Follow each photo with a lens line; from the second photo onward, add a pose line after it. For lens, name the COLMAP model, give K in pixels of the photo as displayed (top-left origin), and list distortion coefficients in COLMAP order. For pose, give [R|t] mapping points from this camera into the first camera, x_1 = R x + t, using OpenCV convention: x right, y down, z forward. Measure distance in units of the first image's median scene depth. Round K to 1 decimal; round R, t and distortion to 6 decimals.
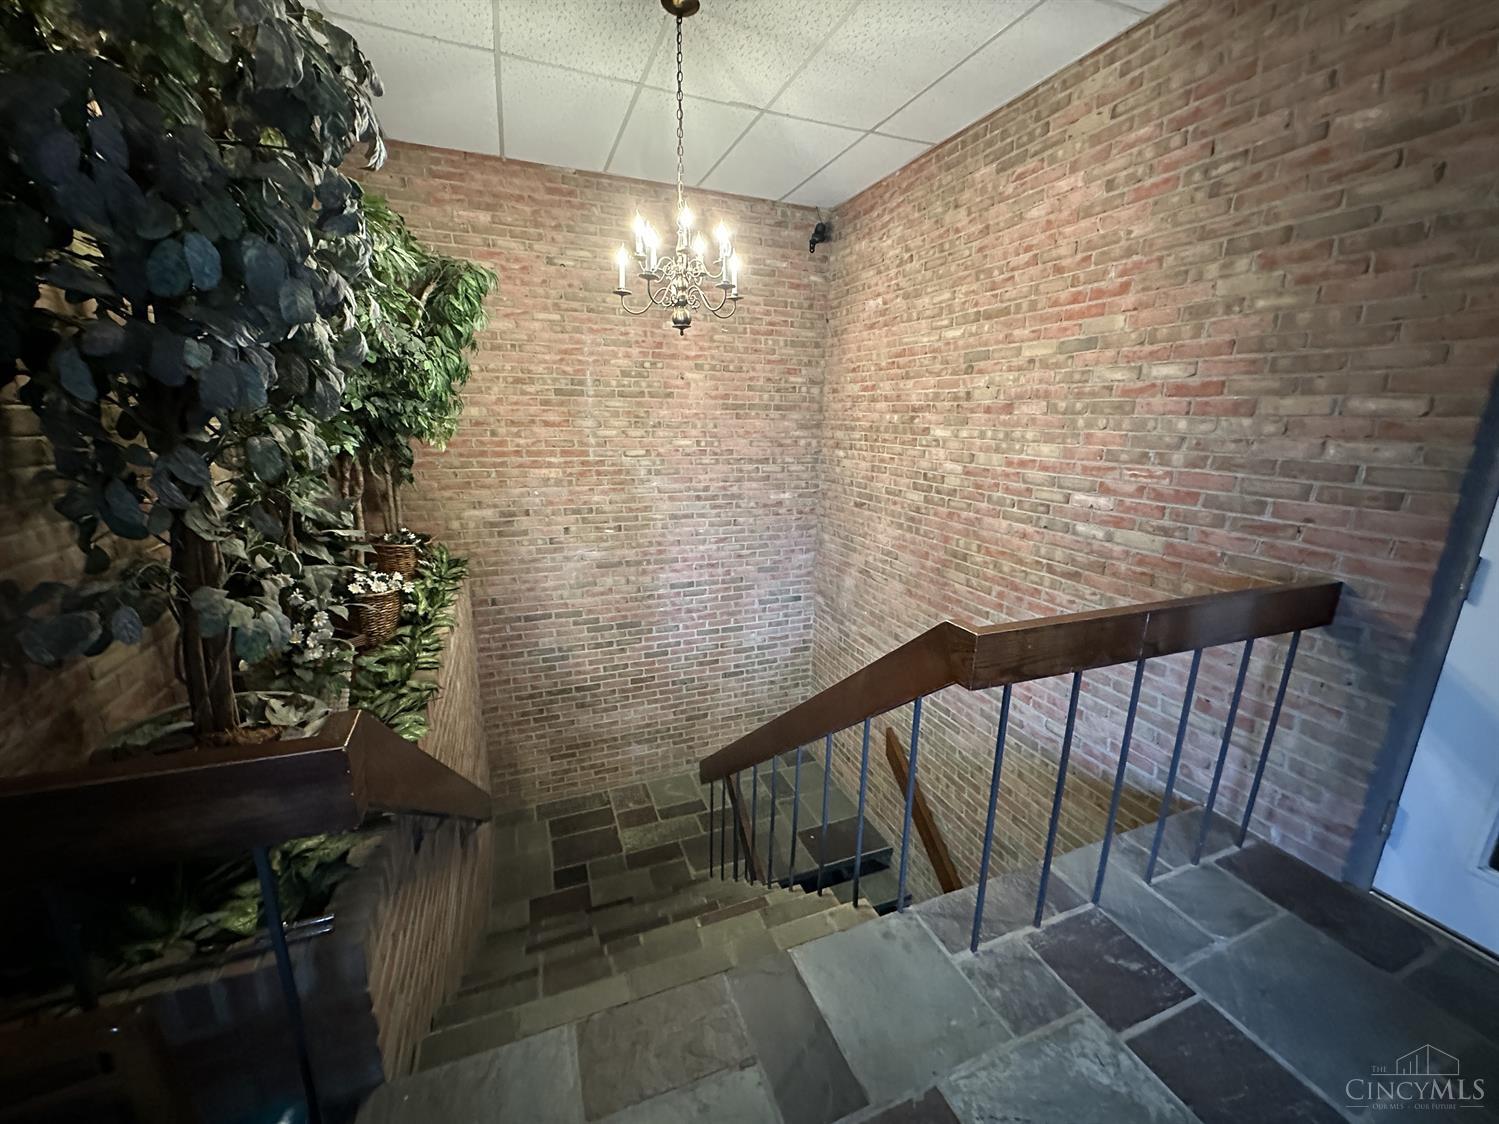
lens RADIAL K [[598.2, 0, 746.4], [0, 598.2, 563.6], [0, 0, 1]] dist [0.000610, -0.000207]
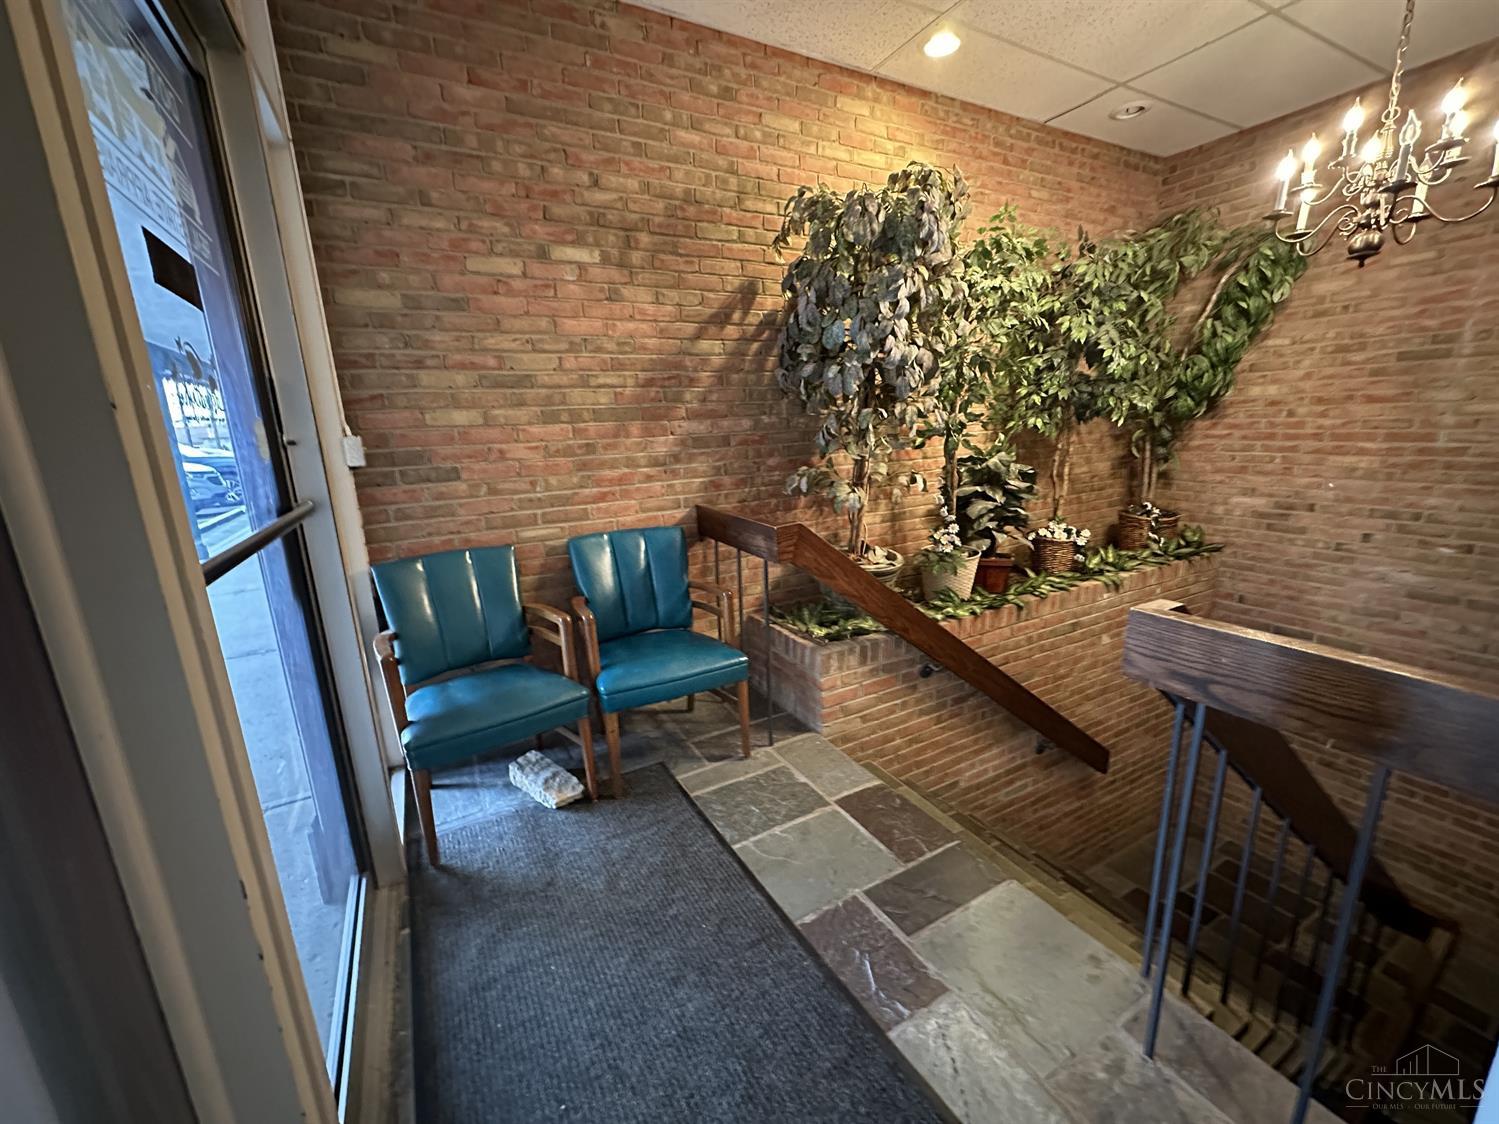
lens RADIAL K [[598.2, 0, 748.6], [0, 598.2, 563.9], [0, 0, 1]] dist [0.000610, -0.000207]
pose [[0.126034, 0.206877, -0.970215, 0.515529], [-0.208065, 0.961773, 0.178049, 0.008230], [0.969961, 0.179427, 0.164260, 0.152520]]
